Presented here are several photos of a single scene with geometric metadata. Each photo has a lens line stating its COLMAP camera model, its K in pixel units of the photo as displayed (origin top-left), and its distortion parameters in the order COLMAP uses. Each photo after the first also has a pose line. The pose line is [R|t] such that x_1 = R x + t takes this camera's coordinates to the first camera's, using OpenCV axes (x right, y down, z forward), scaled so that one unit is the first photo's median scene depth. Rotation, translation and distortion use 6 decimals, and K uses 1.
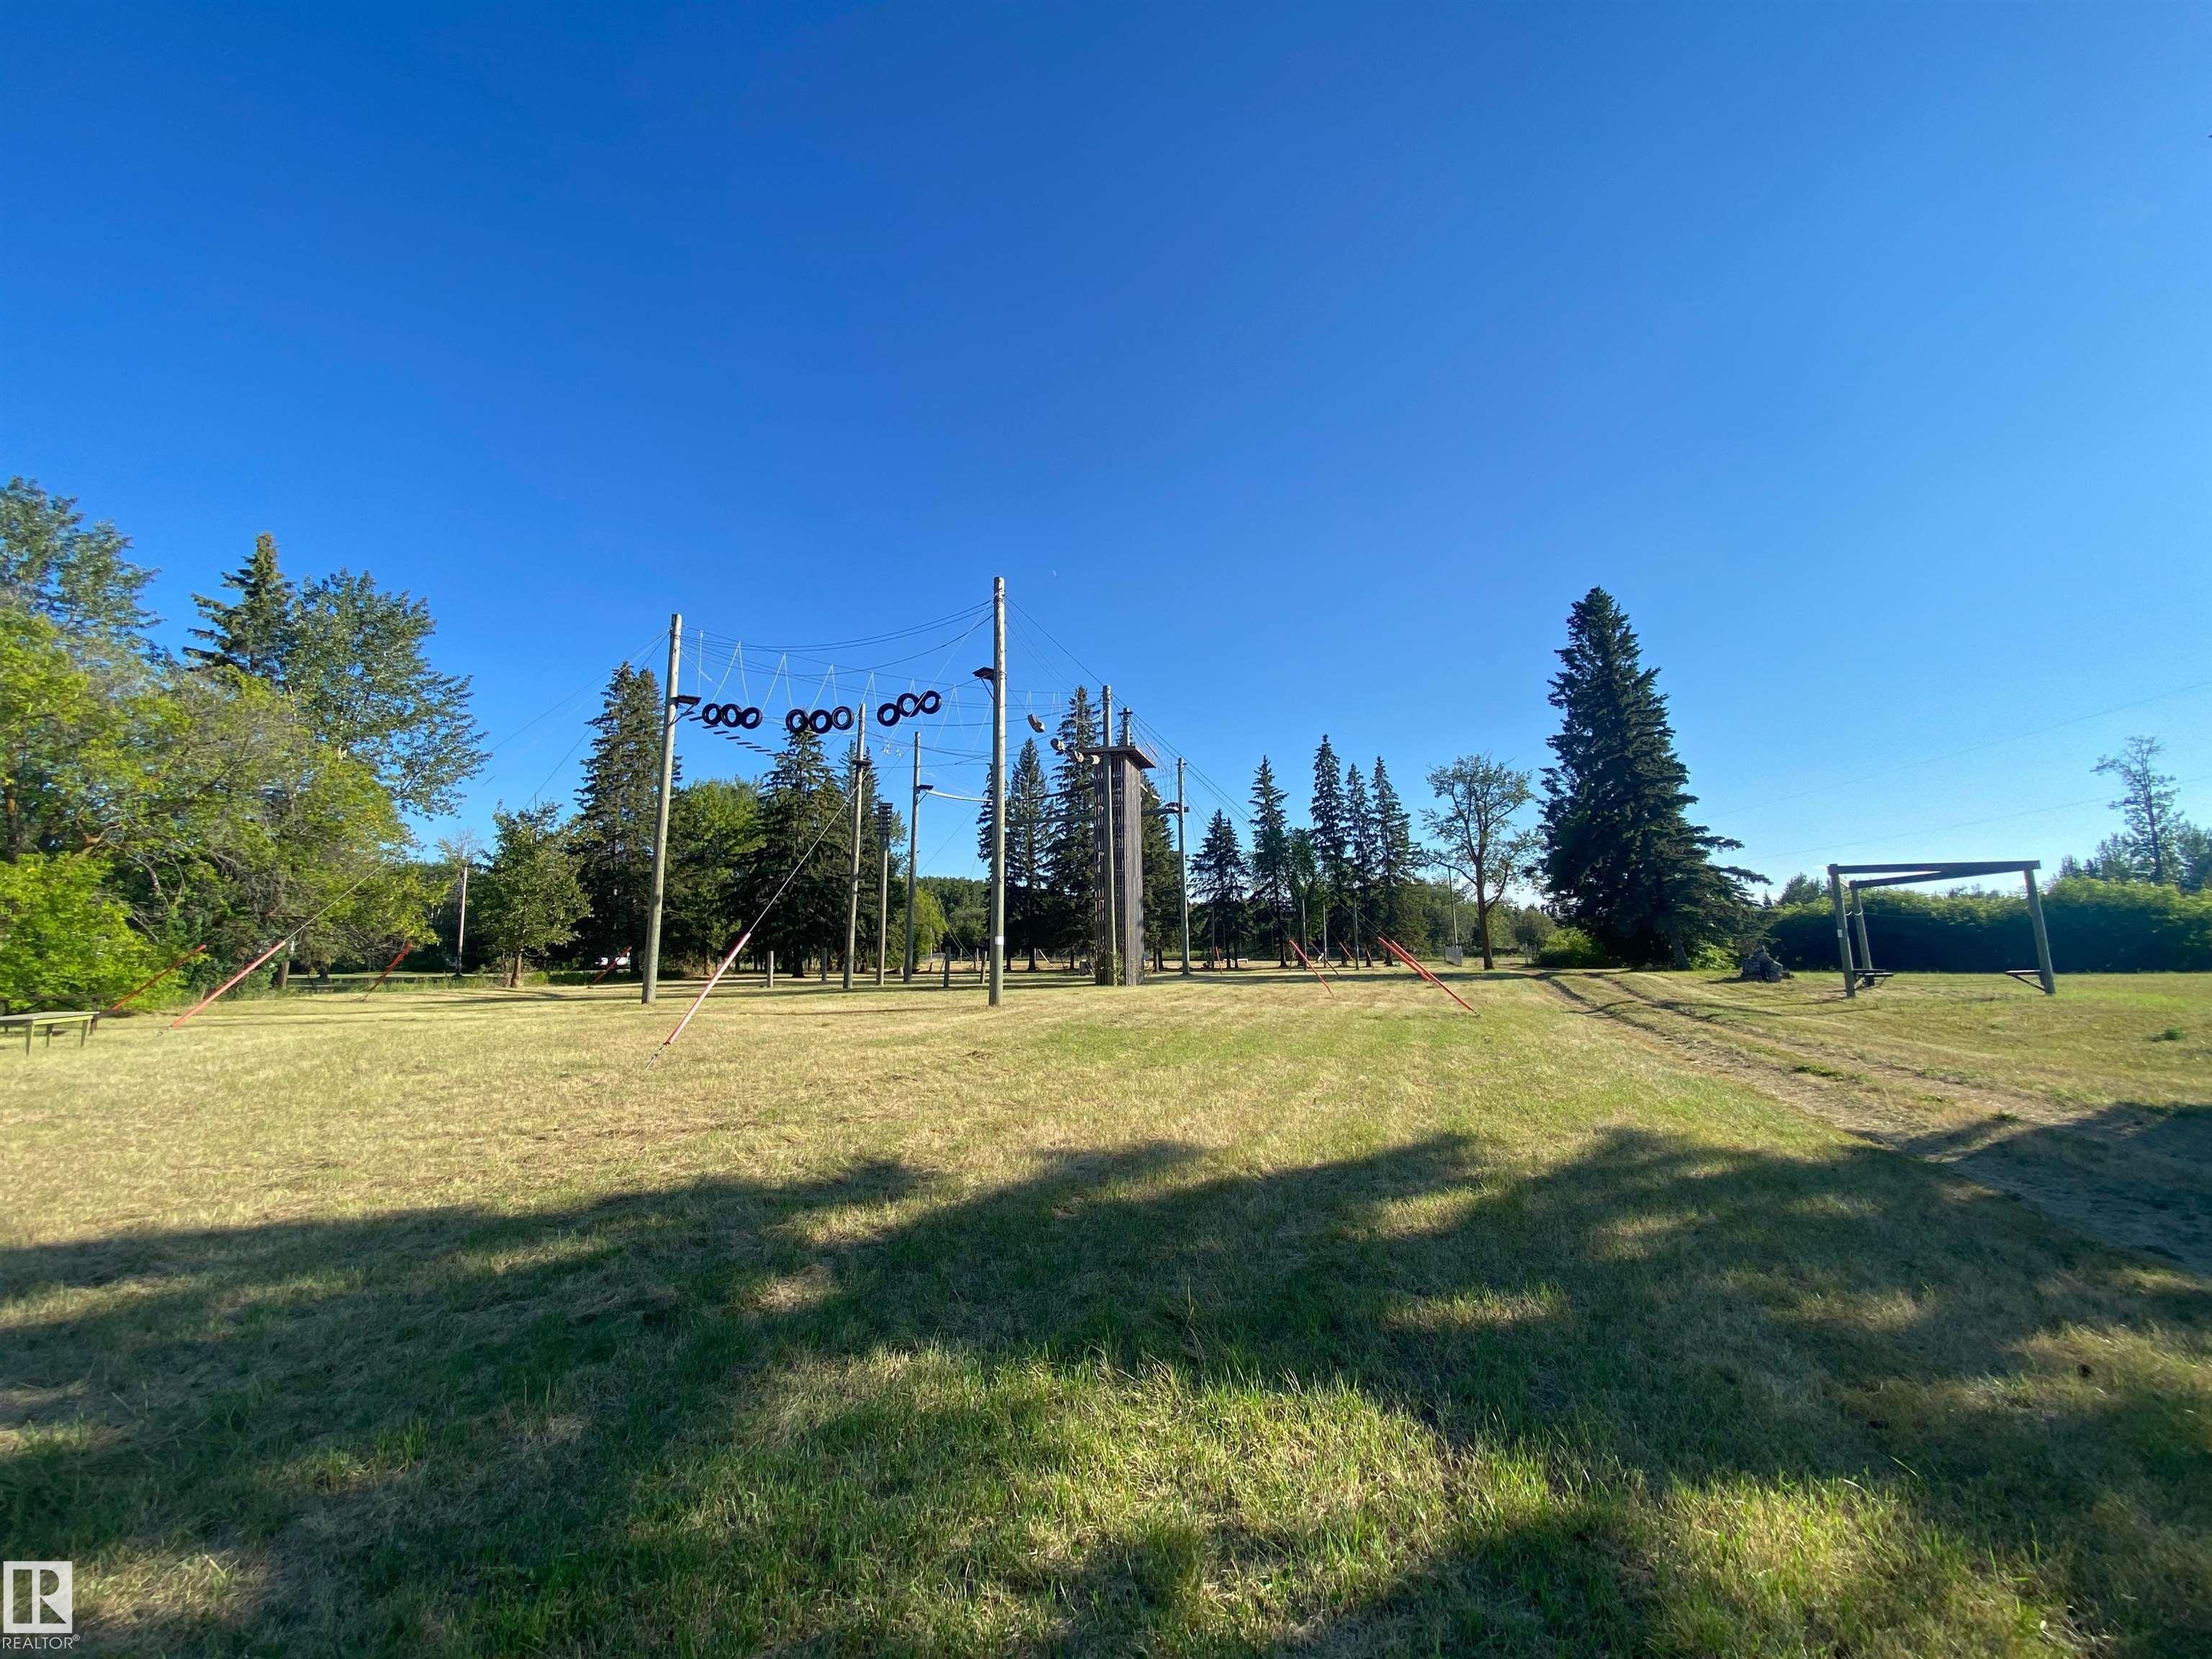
lens RADIAL K [[886.4, 0, 1122.4], [0, 886.4, 774.9], [0, 0, 1]] dist [0.013071, -0.012086]
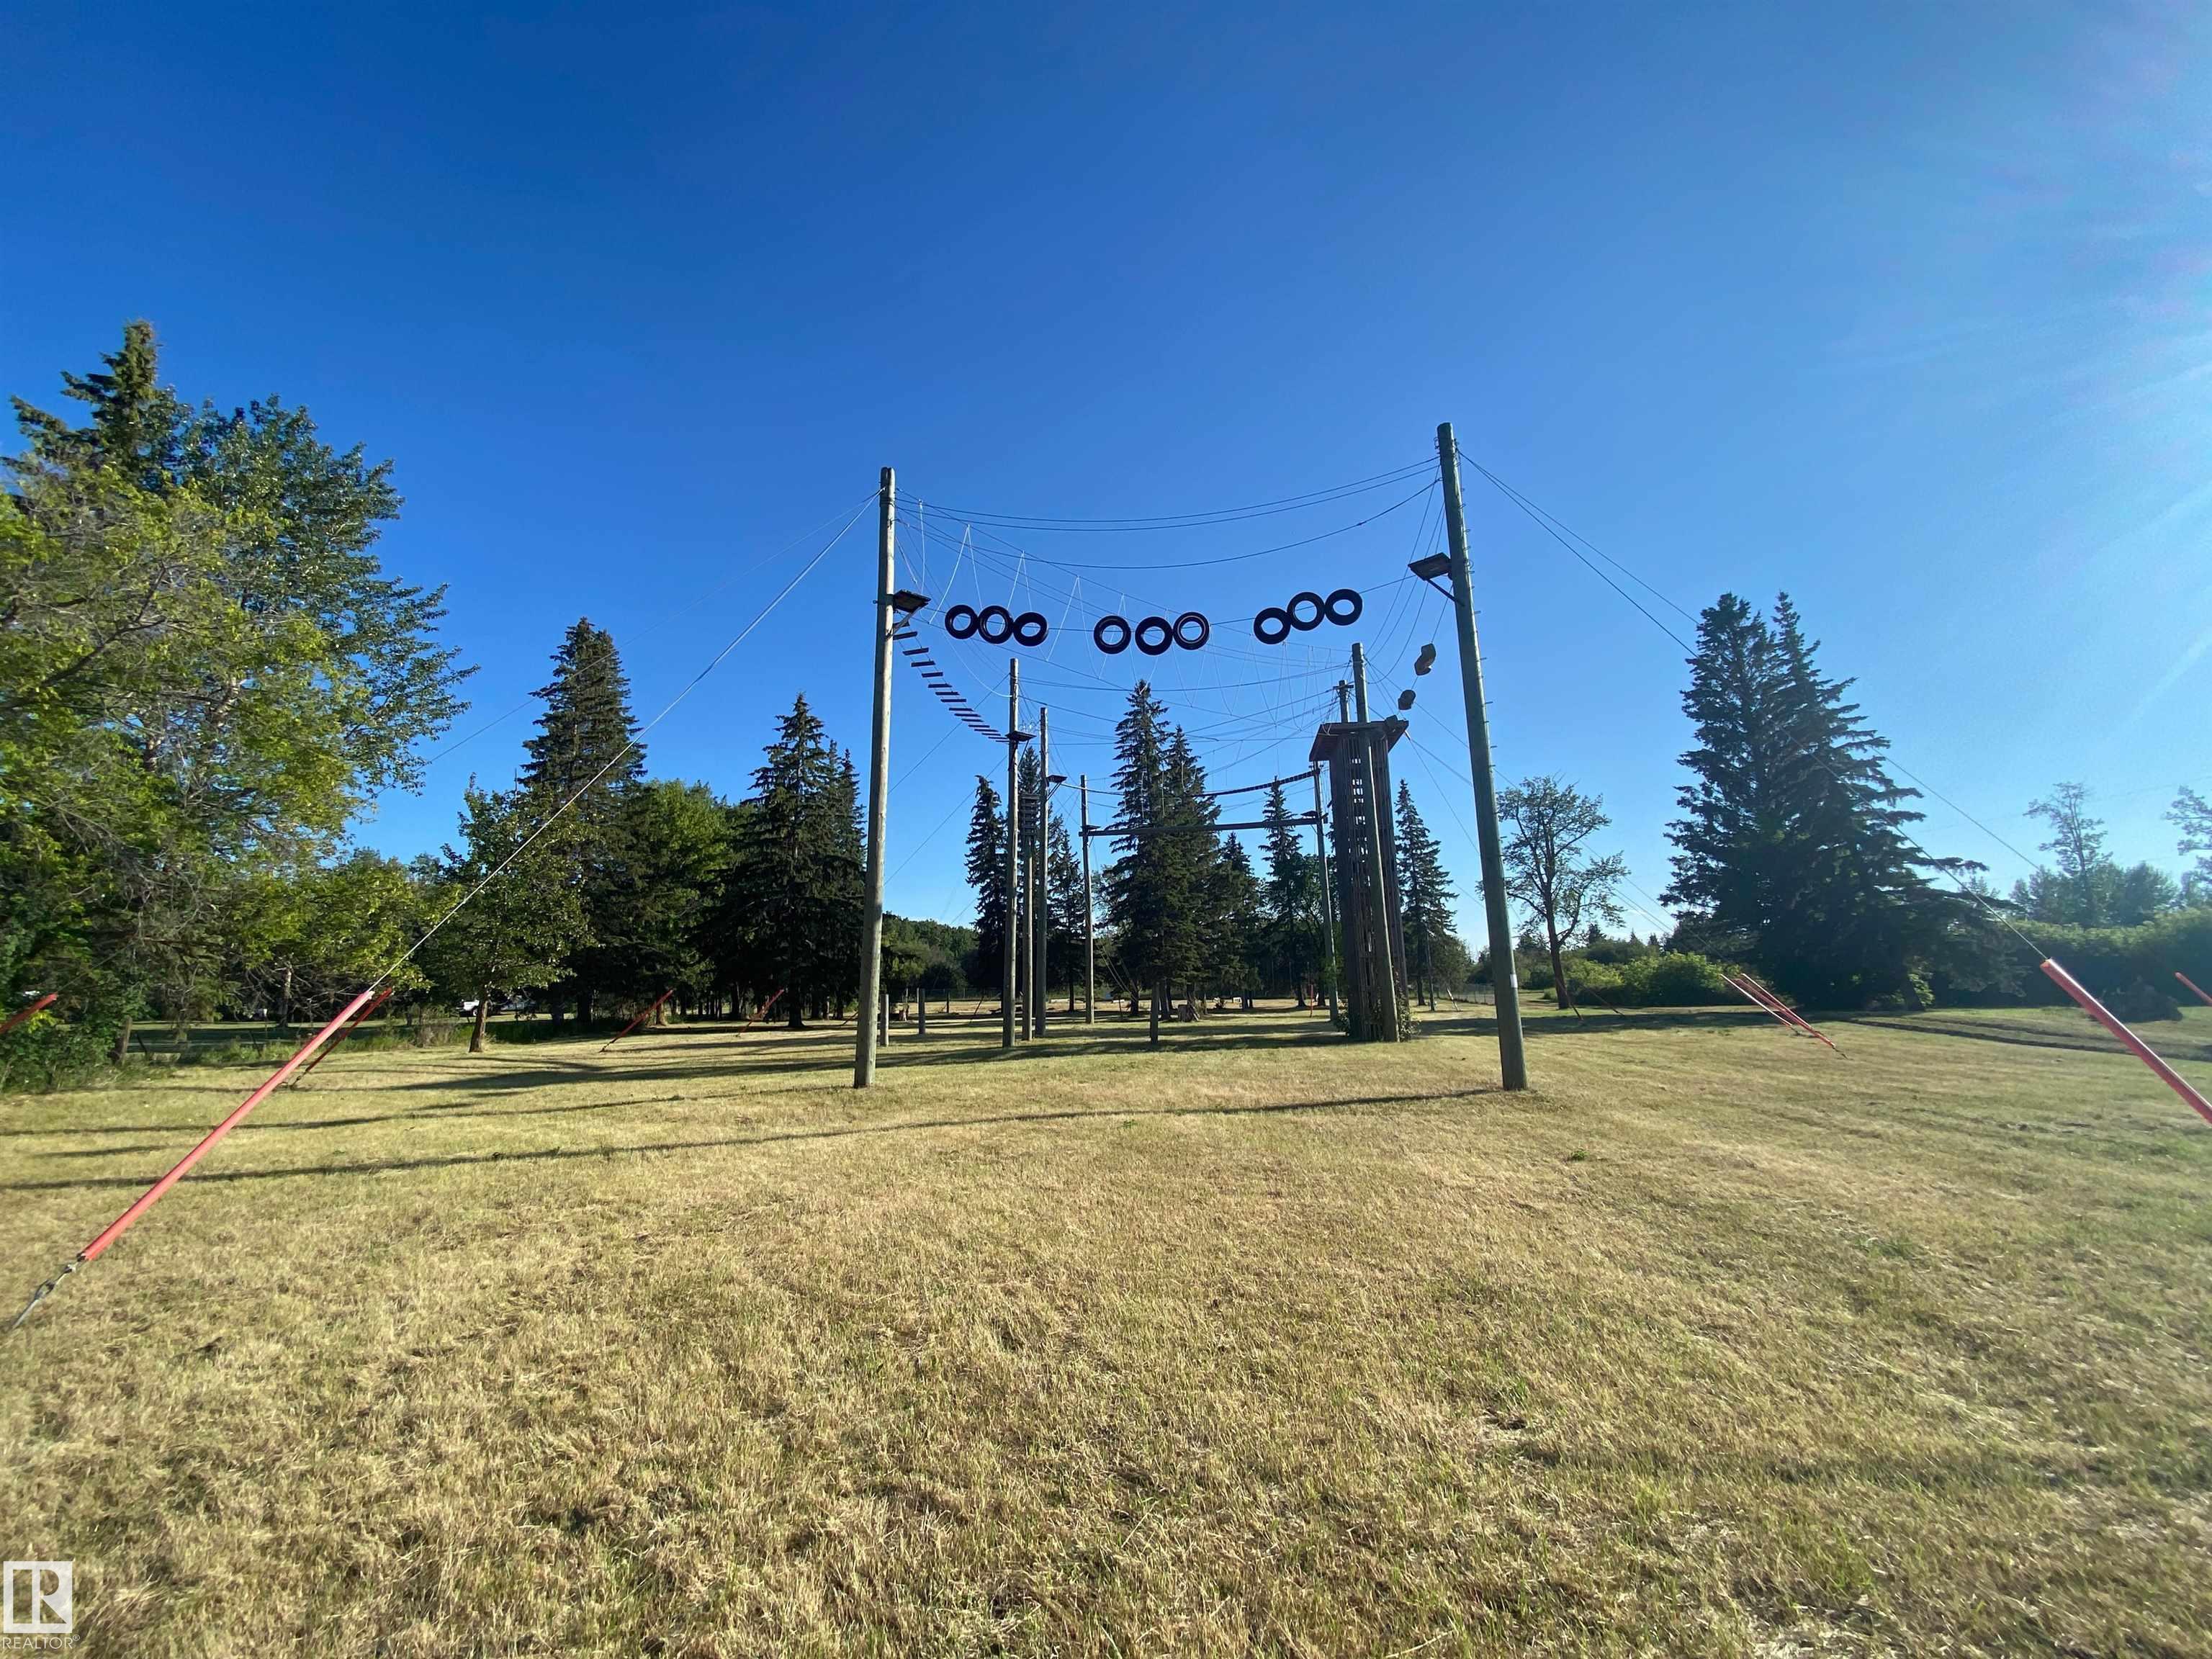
lens RADIAL K [[886.4, 0, 1122.4], [0, 886.4, 774.9], [0, 0, 1]] dist [0.013071, -0.012086]
pose [[0.988810, 0.029669, 0.146201, -0.223971], [-0.023656, 0.998808, -0.042692, 0.034013], [-0.147293, 0.038756, 0.988333, 0.184393]]
